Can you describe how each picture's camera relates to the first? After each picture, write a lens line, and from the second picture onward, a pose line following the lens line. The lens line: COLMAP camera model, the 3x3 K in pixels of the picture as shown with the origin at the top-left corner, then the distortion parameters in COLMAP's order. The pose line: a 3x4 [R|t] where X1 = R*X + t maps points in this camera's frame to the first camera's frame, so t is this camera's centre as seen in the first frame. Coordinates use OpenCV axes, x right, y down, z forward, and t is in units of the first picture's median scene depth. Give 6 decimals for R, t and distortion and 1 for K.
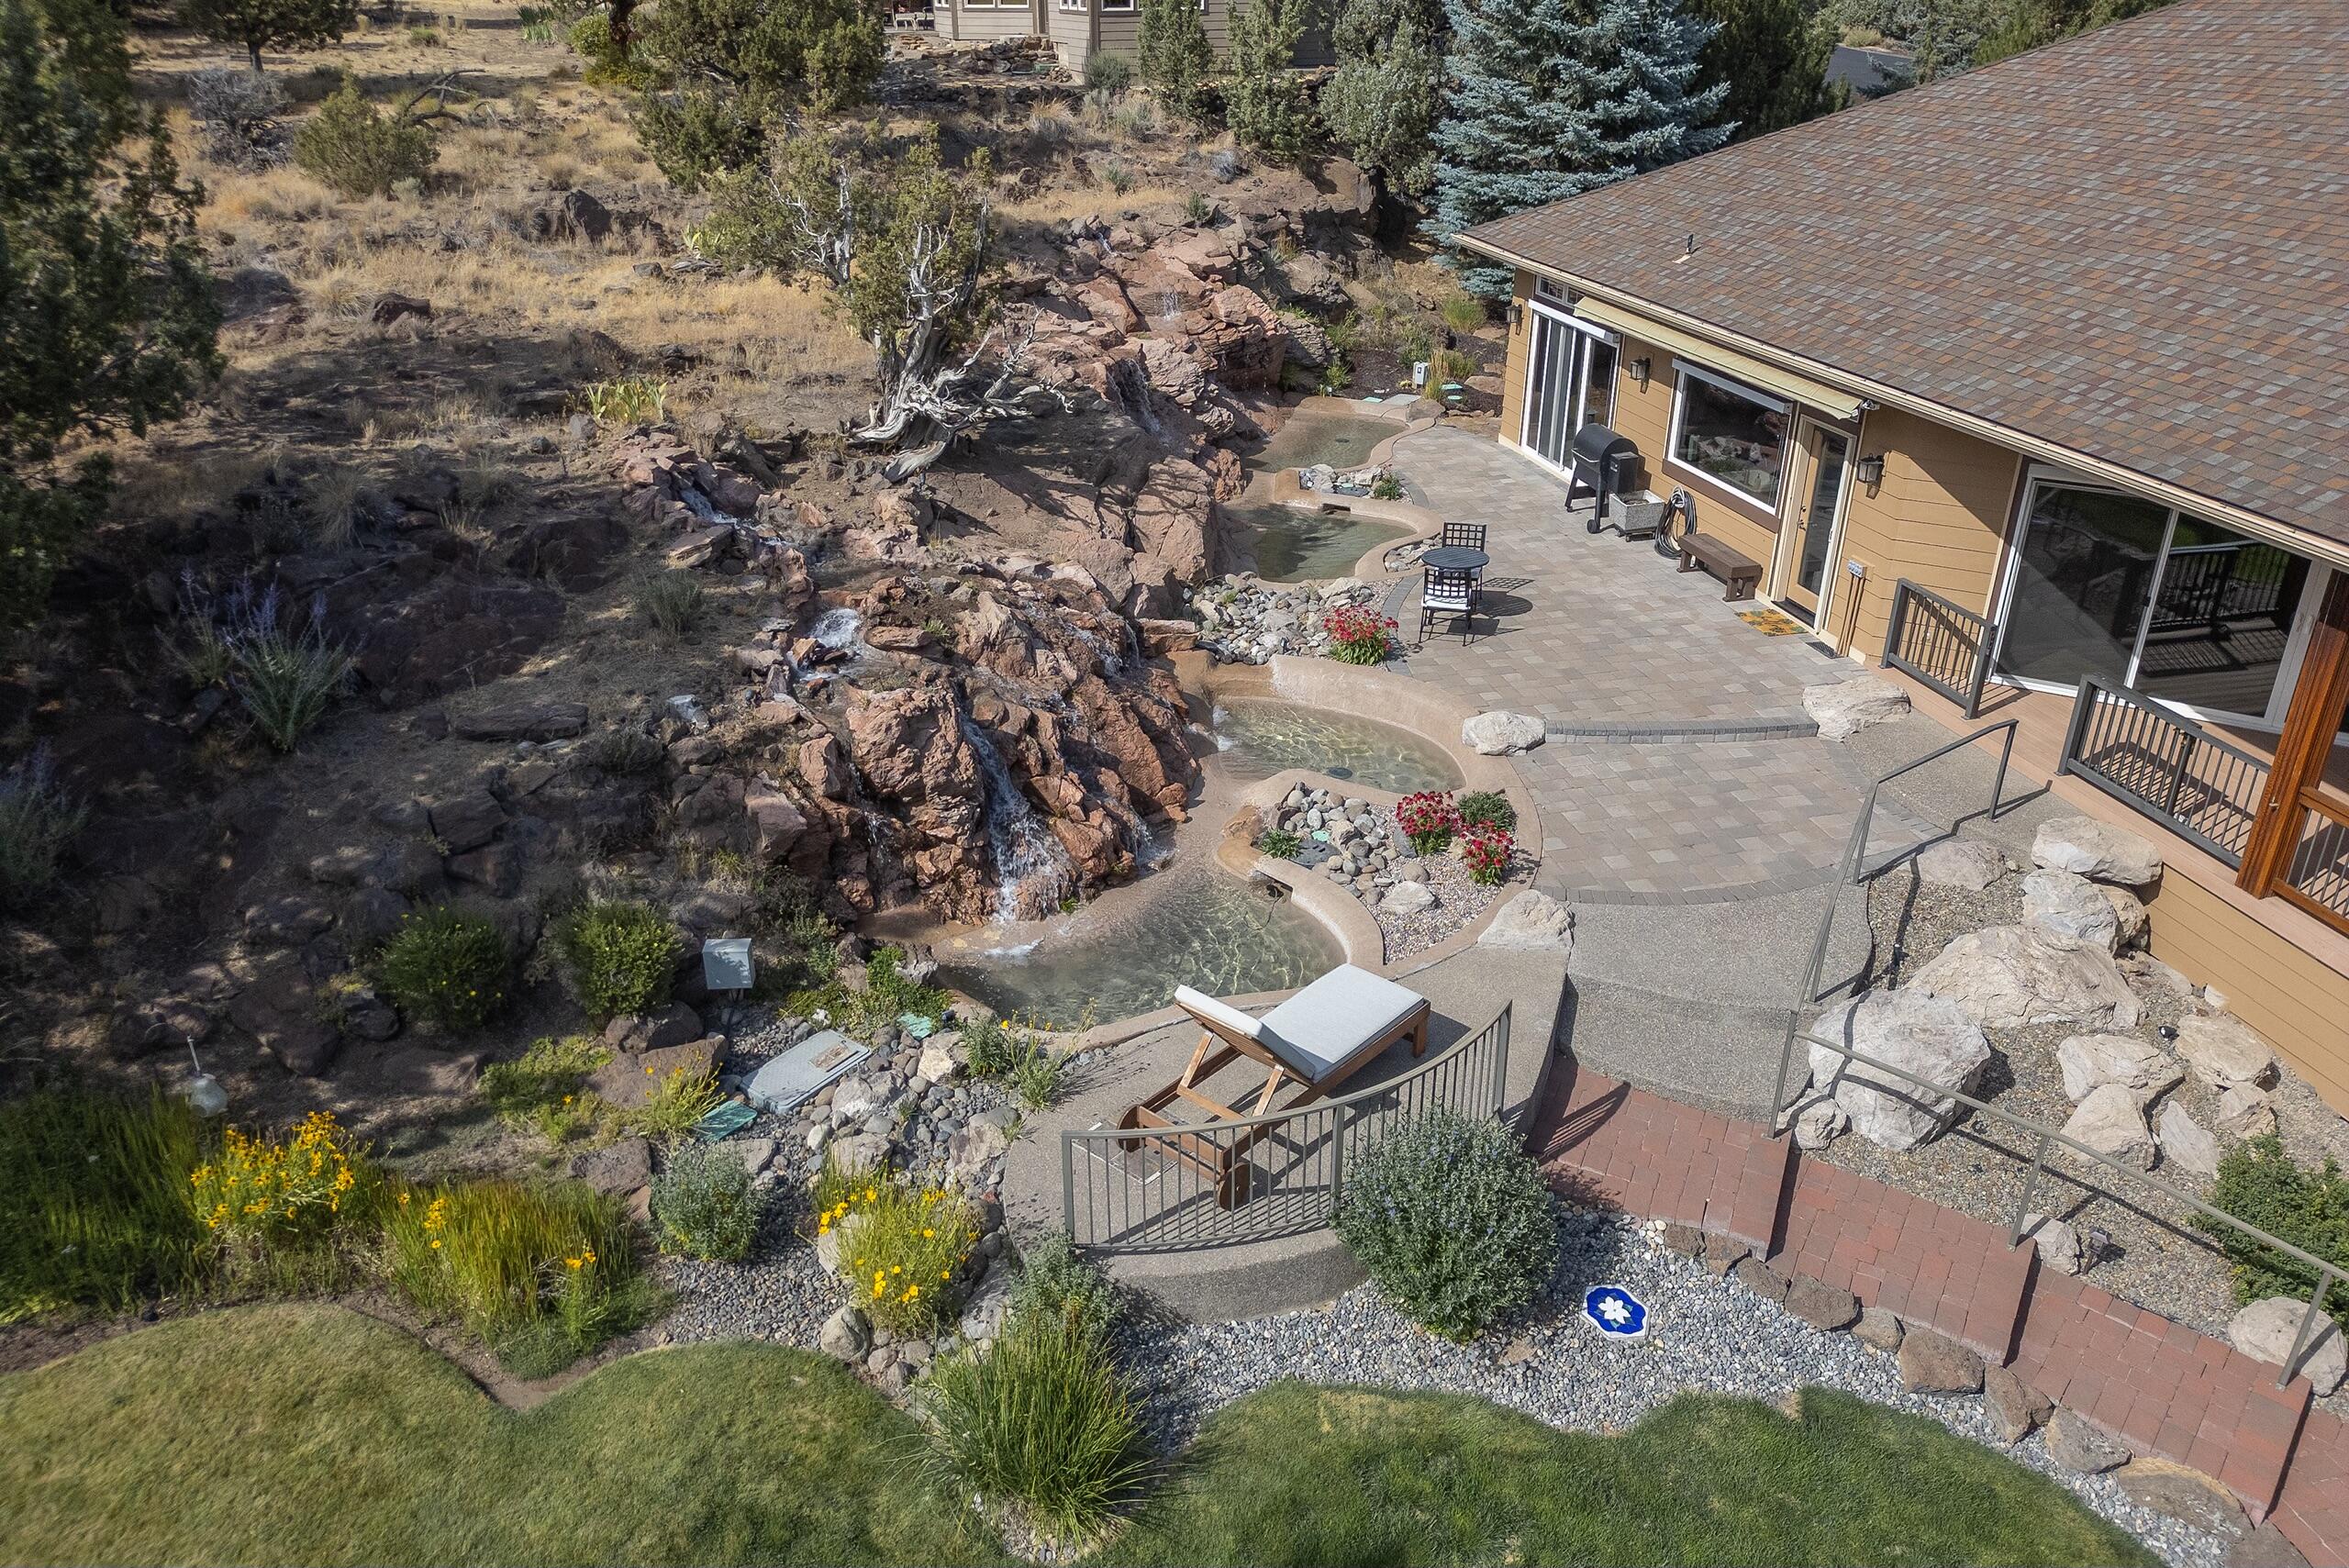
lens RADIAL K [[1580.2, 0, 1170.7], [0, 1580.2, 953.9], [0, 0, 1]] dist [0.057140, -0.051654]
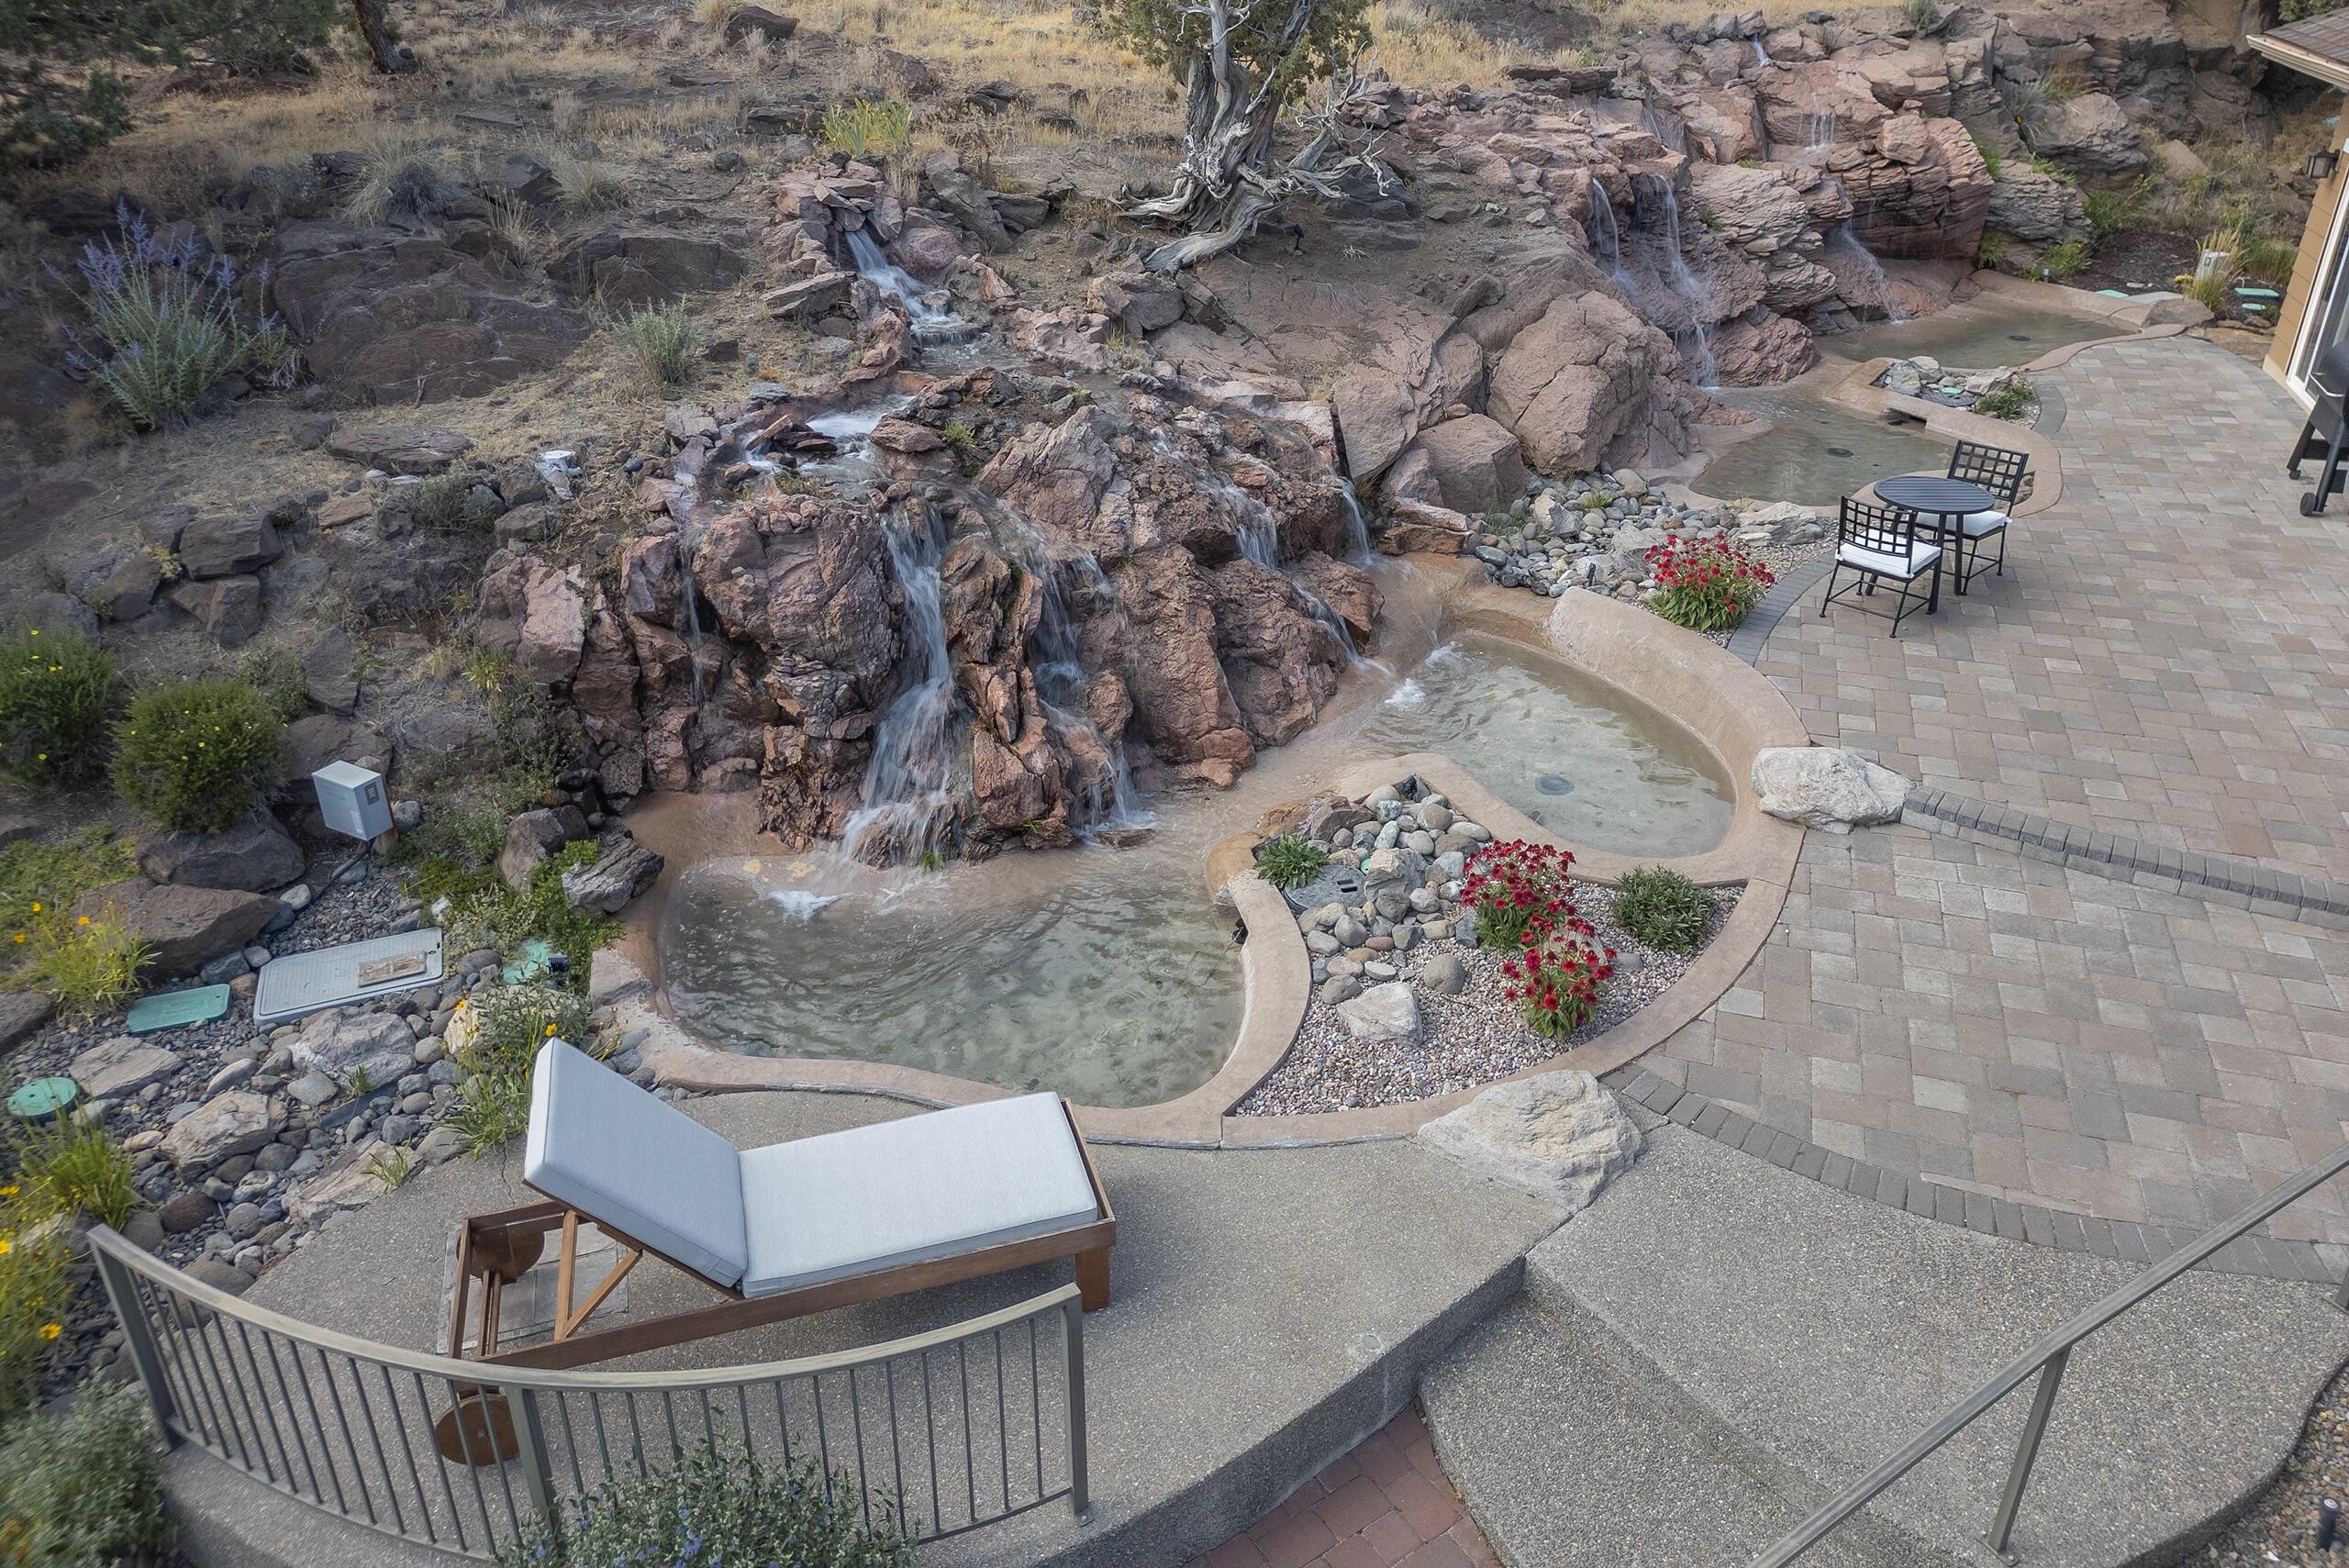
lens RADIAL K [[1658.9, 0, 1140.6], [0, 1658.9, 780.4], [0, 0, 1]] dist [0.062308, -0.064356]
pose [[0.852305, 0.252949, -0.457813, 0.255109], [-0.276120, 0.960975, 0.016904, -0.078442], [0.444222, 0.112004, 0.888888, 0.335861]]
